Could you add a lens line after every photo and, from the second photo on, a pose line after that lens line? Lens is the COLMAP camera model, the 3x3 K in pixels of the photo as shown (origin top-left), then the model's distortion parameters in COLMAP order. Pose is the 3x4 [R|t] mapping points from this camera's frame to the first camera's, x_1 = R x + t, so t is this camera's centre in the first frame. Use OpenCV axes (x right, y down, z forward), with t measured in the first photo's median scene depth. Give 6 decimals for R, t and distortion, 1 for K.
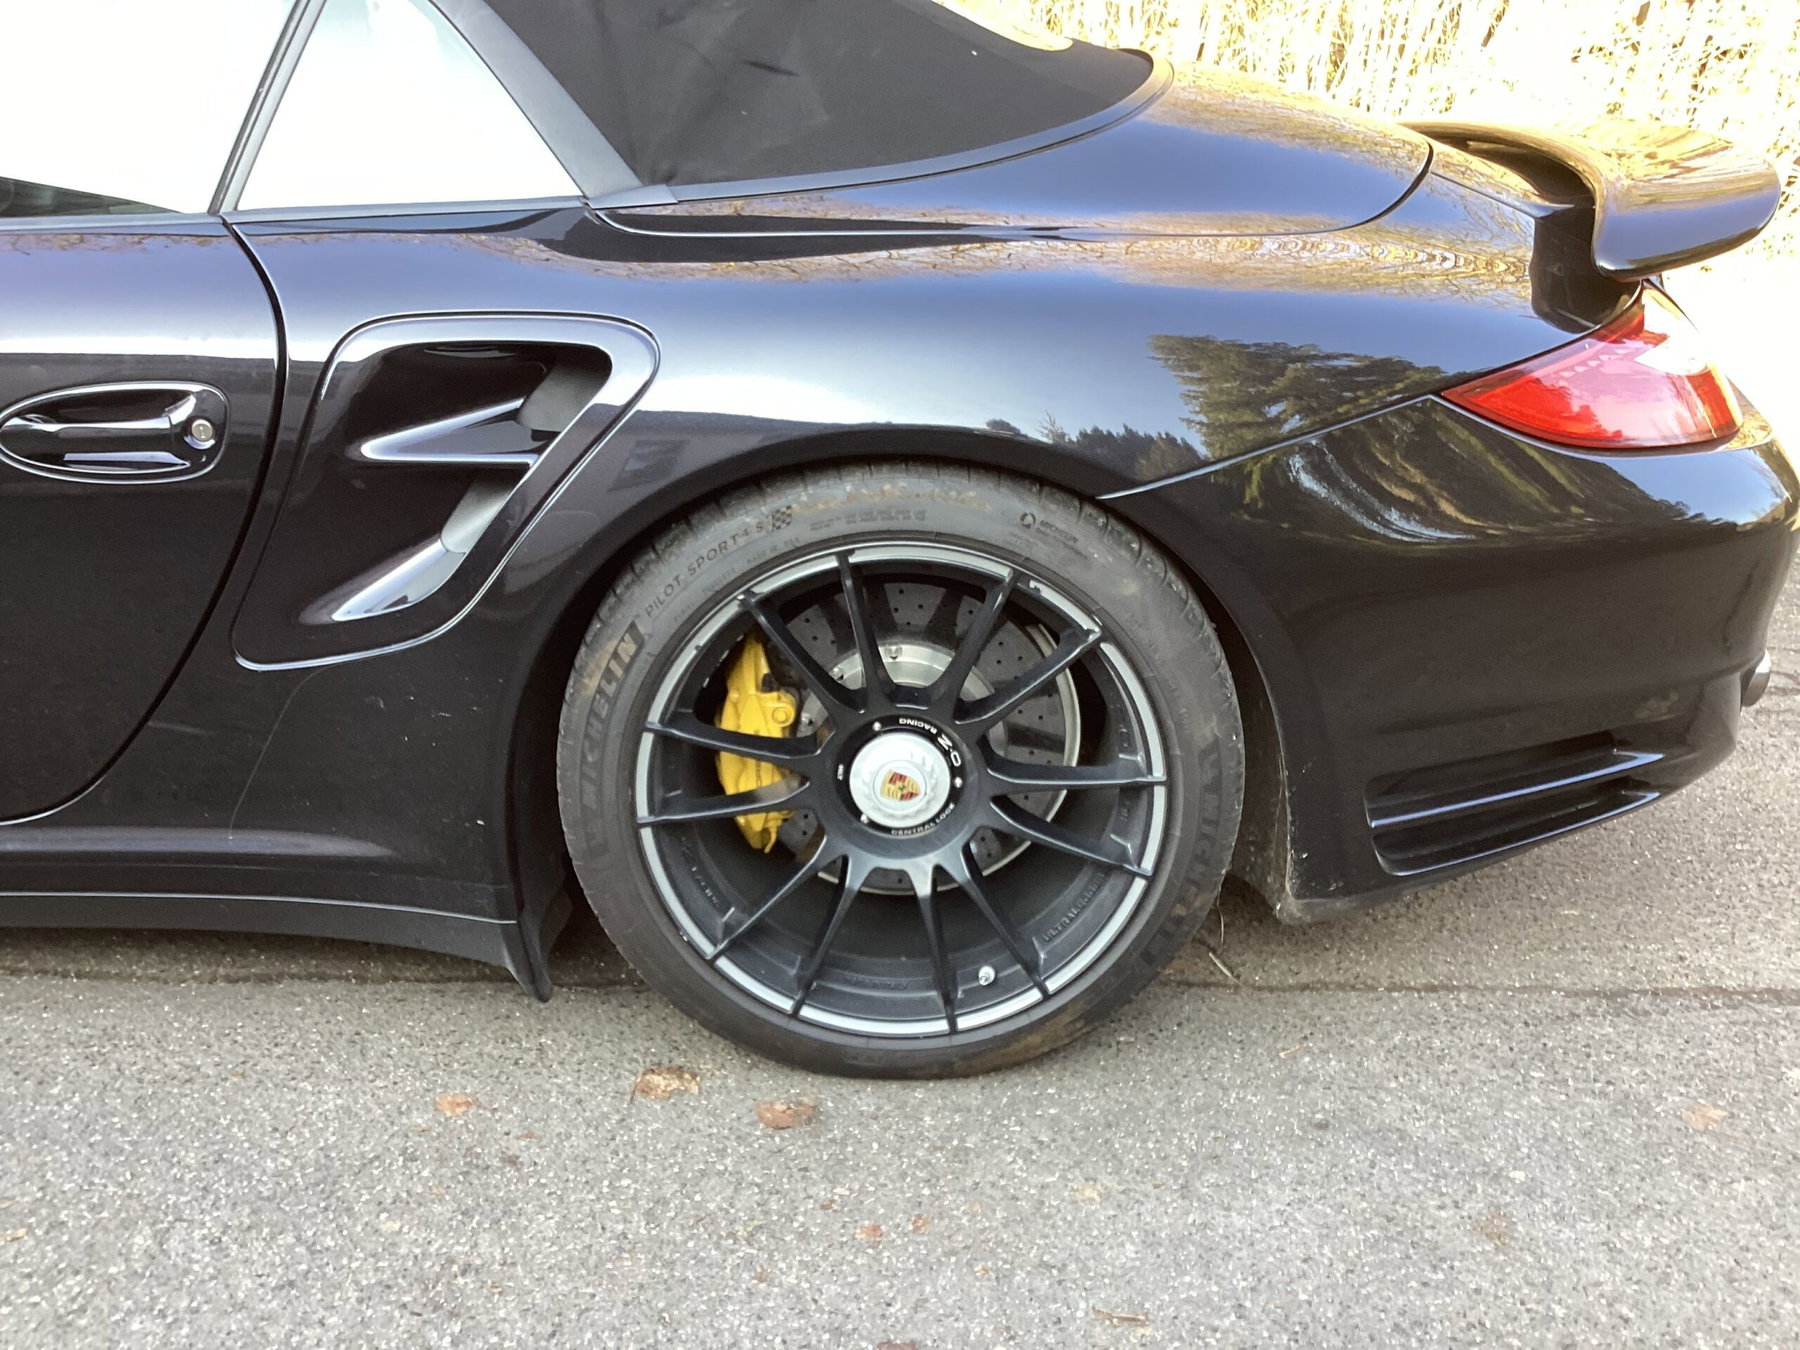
lens RADIAL K [[1625.0, 0, 894.1], [0, 1625.0, 642.8], [0, 0, 1]] dist [0.055628, -0.068643]
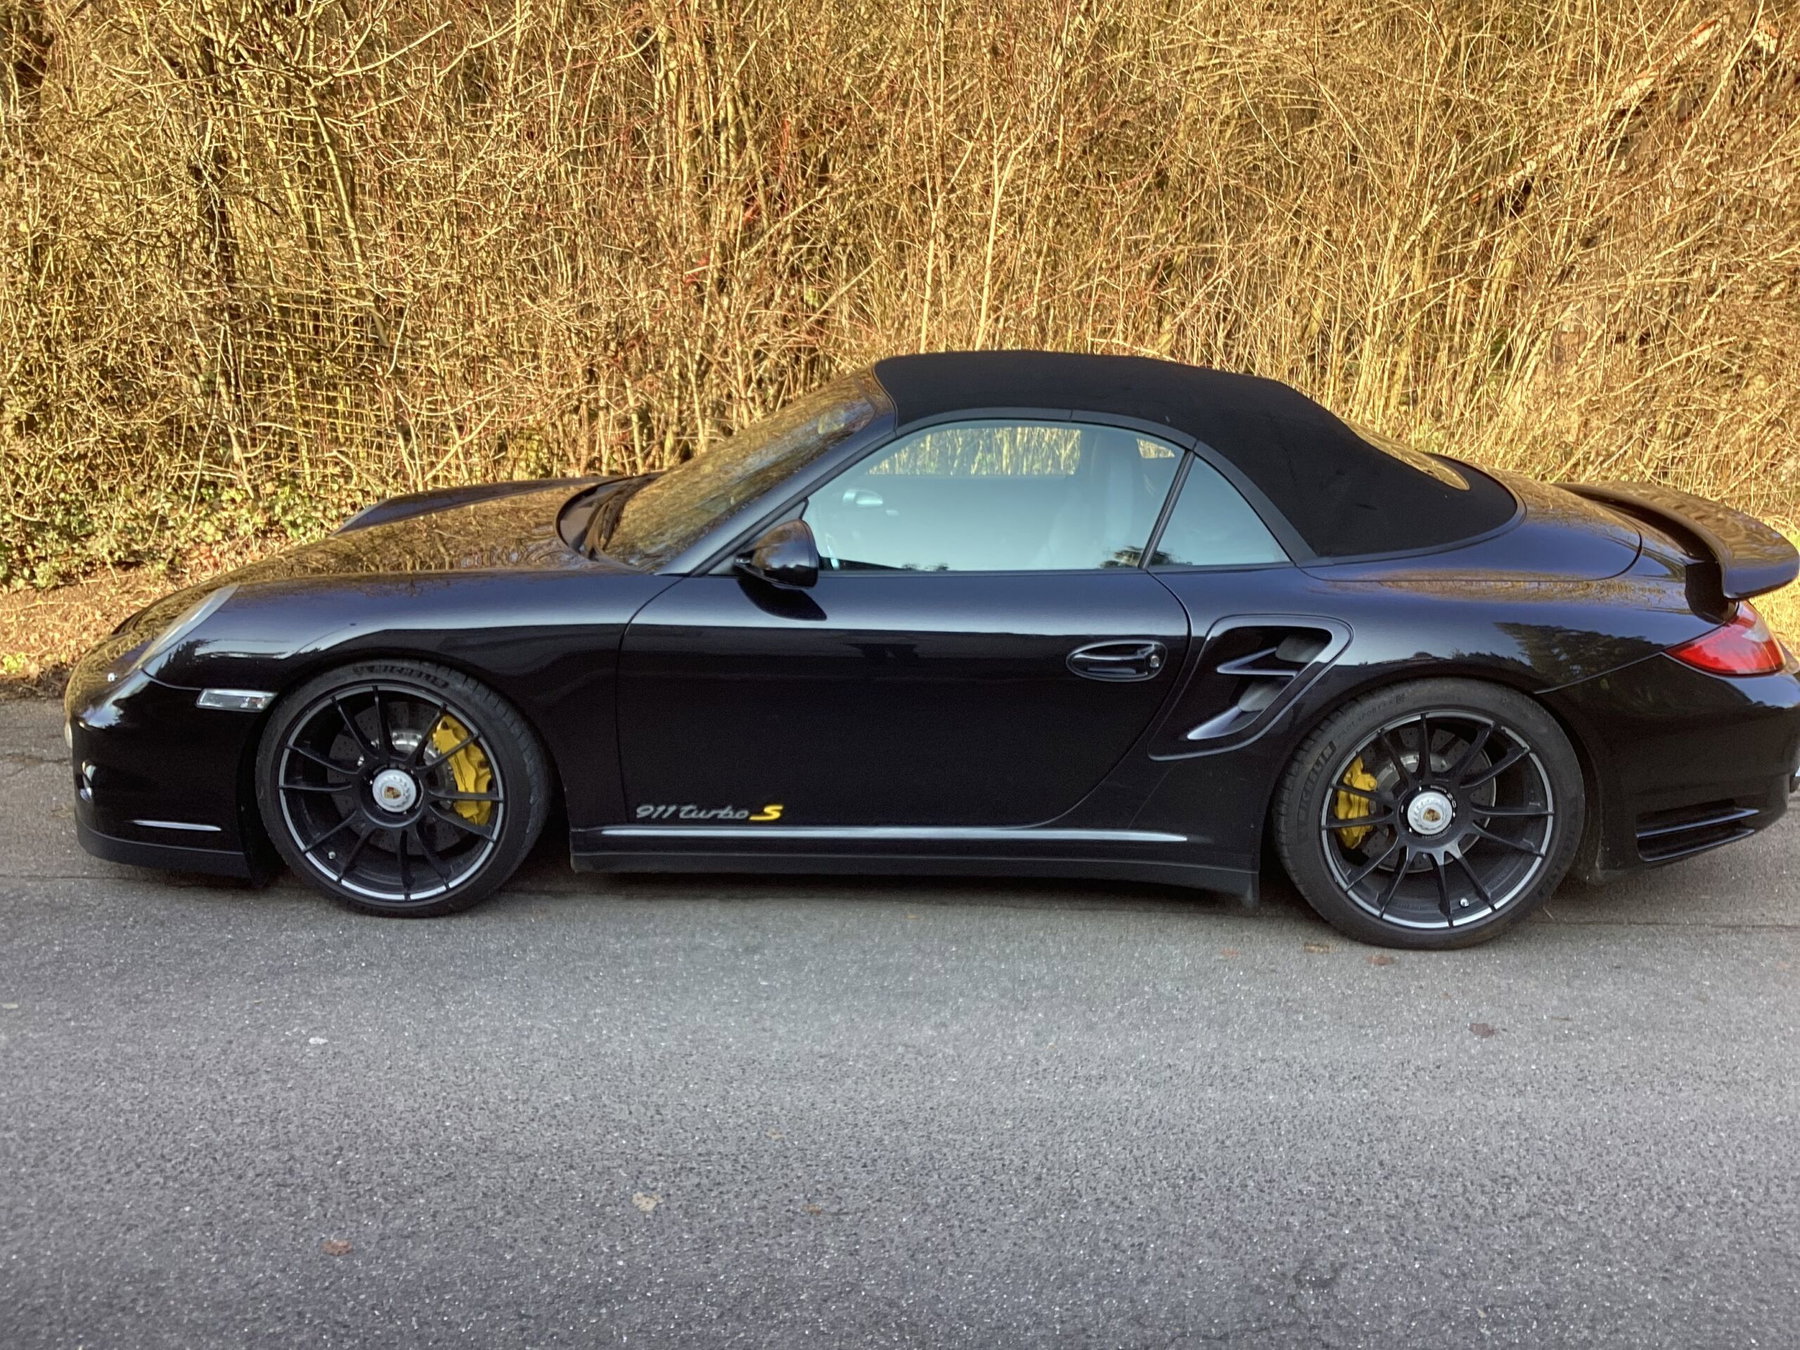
lens RADIAL K [[1605.6, 0, 900.0], [0, 1605.6, 675.0], [0, 0, 1]] dist [0.084648, -0.171661]
pose [[0.999859, 0.013826, 0.009530, -0.768931], [-0.012941, 0.996091, -0.087377, 0.099356], [-0.010701, 0.087241, 0.996130, -1.282568]]
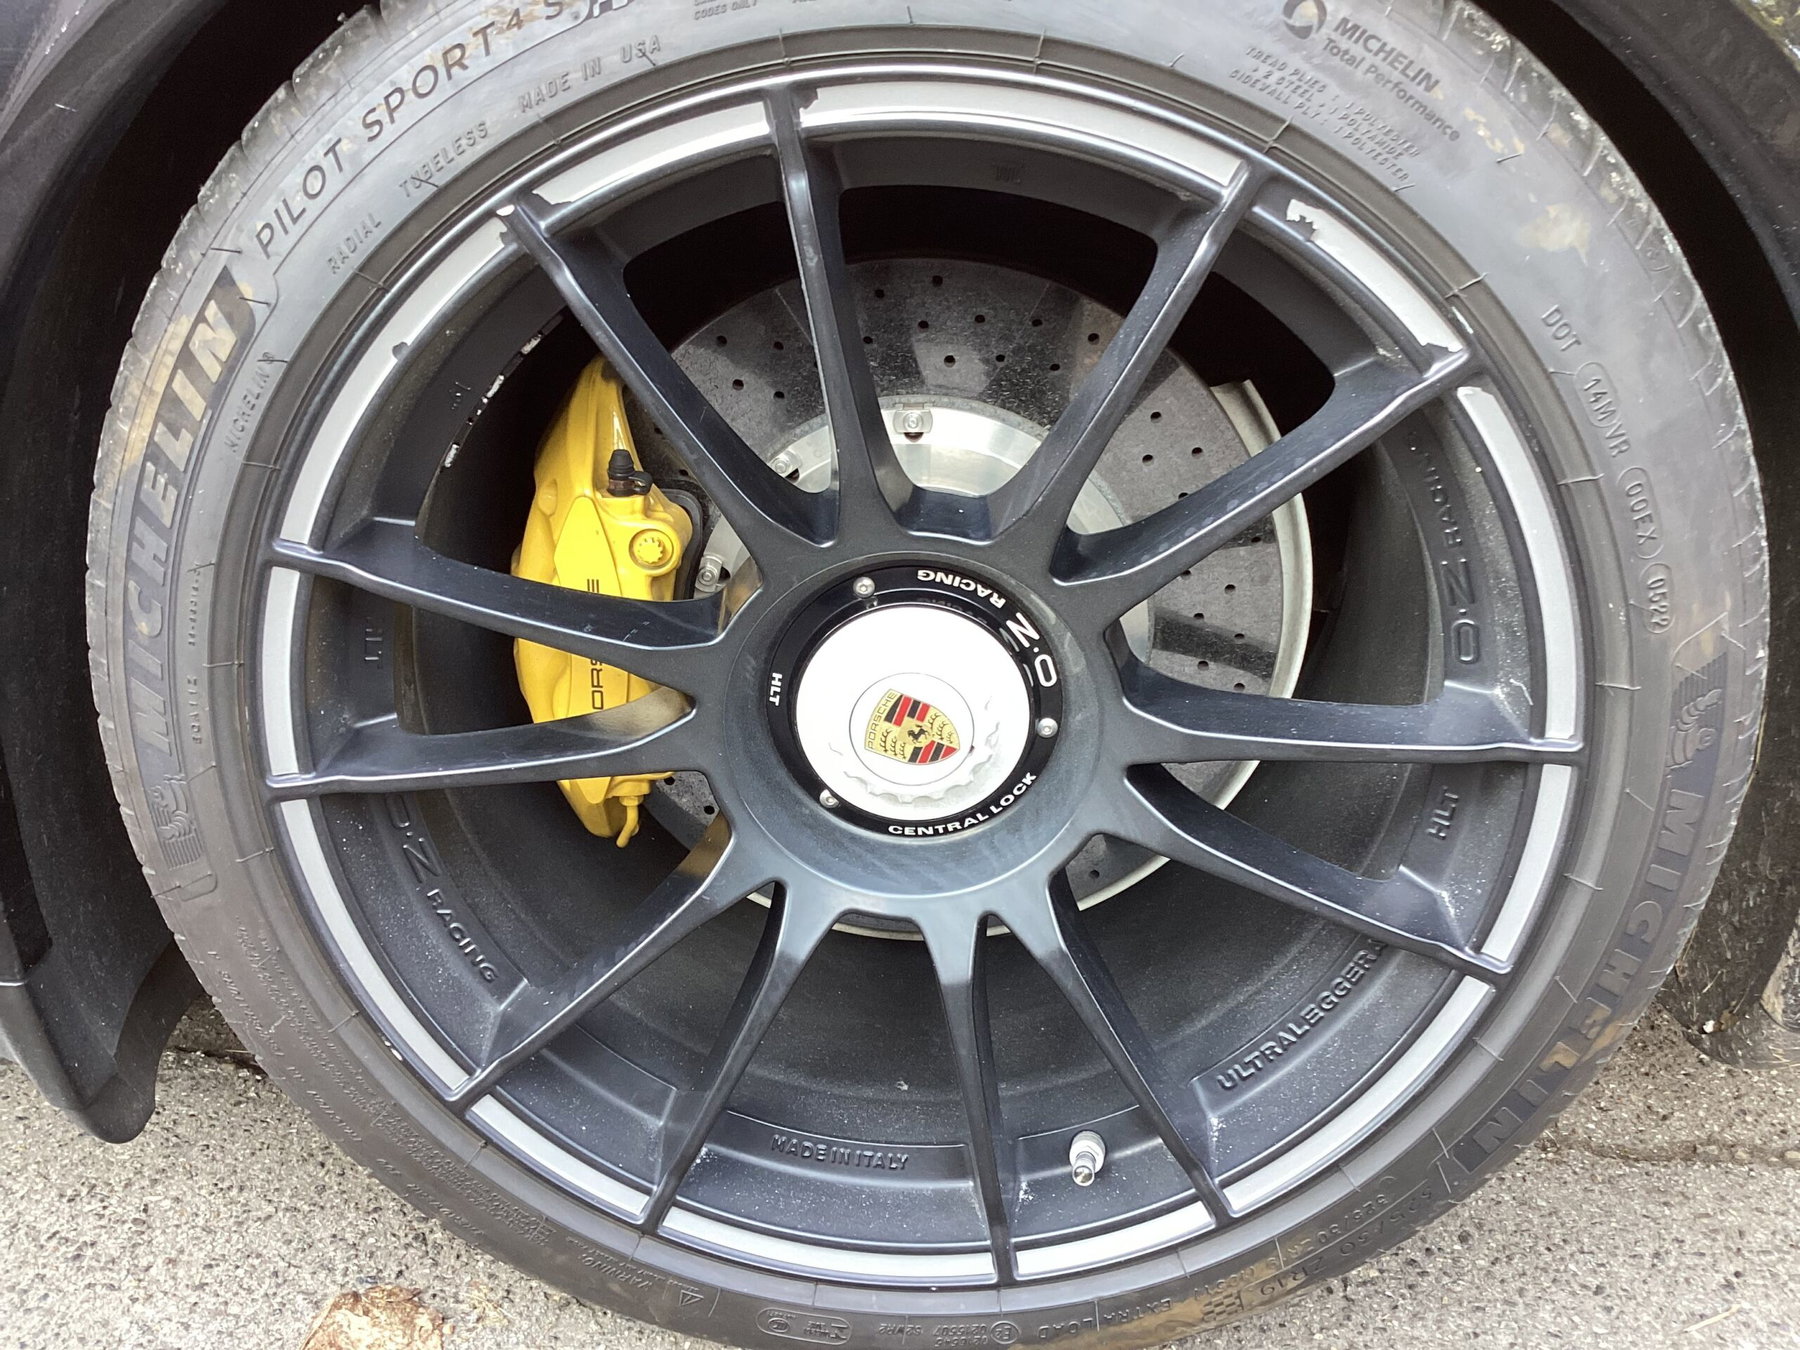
lens RADIAL K [[1608.9, 0, 892.5], [0, 1608.9, 657.6], [0, 0, 1]] dist [0.105214, -0.217413]
pose [[0.998663, 0.049109, -0.016113, 0.004418], [-0.047989, 0.996809, 0.063791, 0.042425], [0.019195, -0.062933, 0.997833, 0.577015]]
